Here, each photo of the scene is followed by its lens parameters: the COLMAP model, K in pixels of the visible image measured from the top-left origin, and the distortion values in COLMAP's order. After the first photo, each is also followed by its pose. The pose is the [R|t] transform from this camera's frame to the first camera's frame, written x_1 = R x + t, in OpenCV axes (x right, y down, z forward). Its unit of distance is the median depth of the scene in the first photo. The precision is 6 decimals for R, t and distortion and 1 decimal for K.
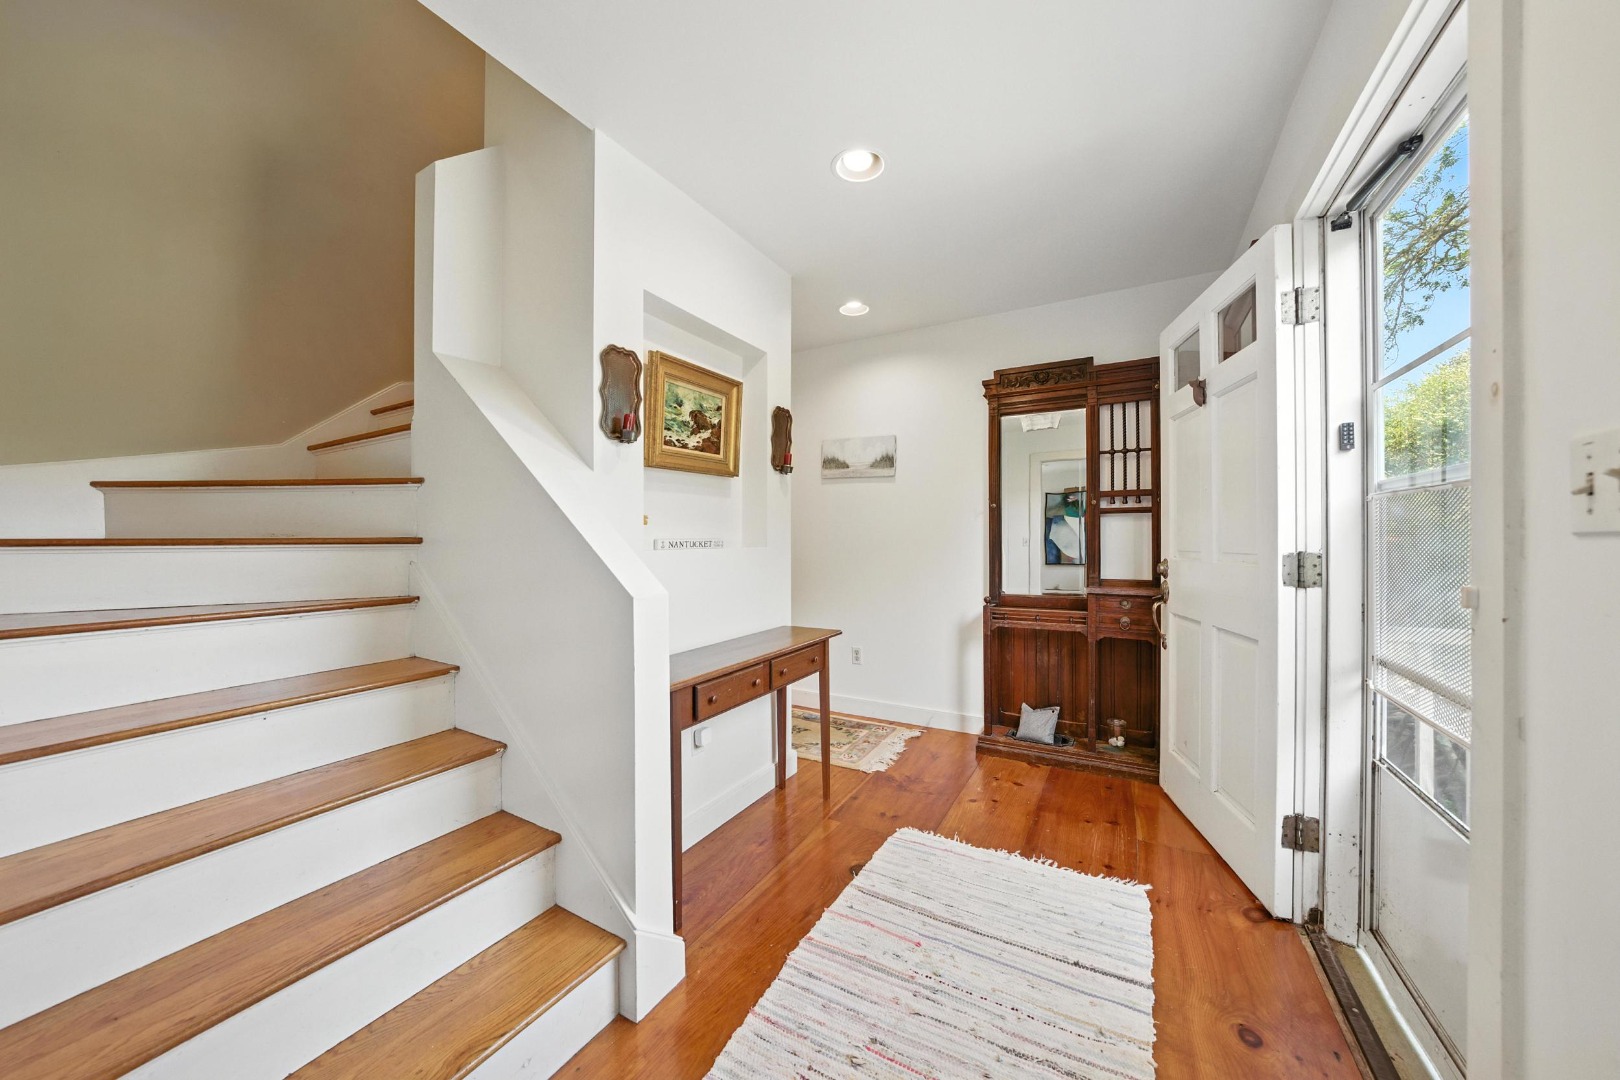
lens RADIAL K [[570.1, 0, 804.3], [0, 570.1, 537.3], [0, 0, 1]] dist [-0.019675, 0.003615]
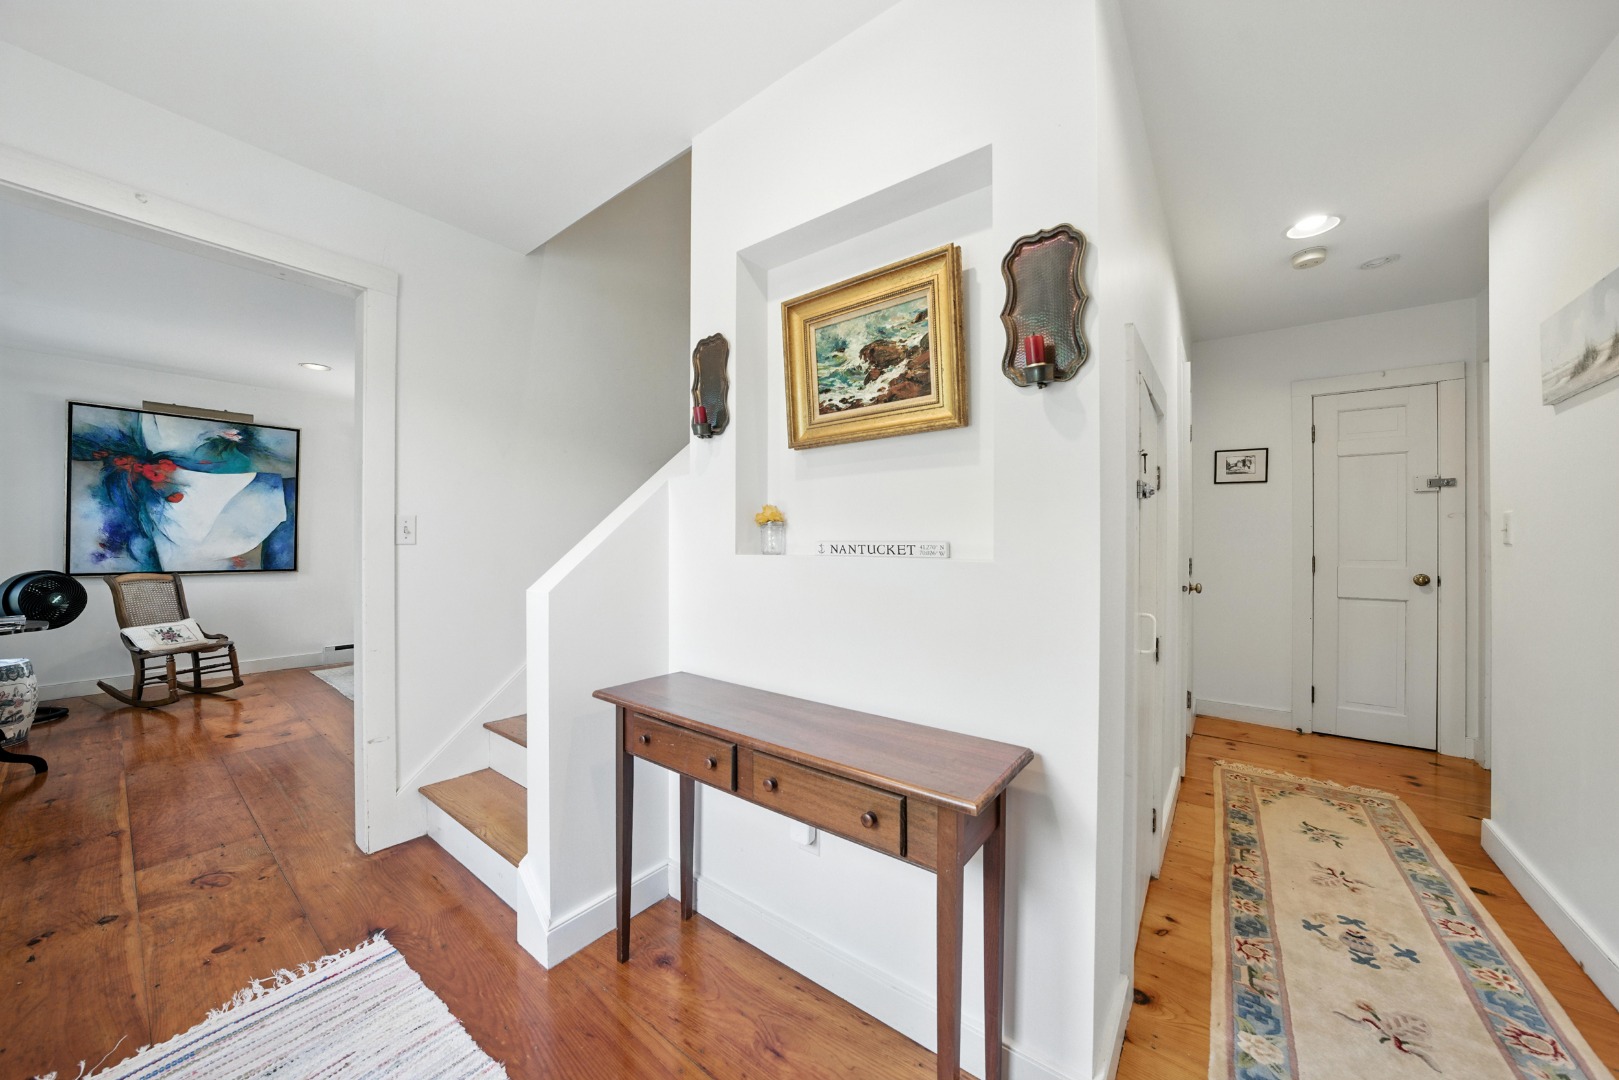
lens RADIAL K [[547.5, 0, 803.3], [0, 547.5, 531.8], [0, 0, 1]] dist [-0.003176, -0.000040]
pose [[-0.150768, -0.009454, -0.988524, 0.436299], [-0.007806, 0.999934, -0.008373, -0.002380], [0.988538, 0.006454, -0.150832, 1.020768]]
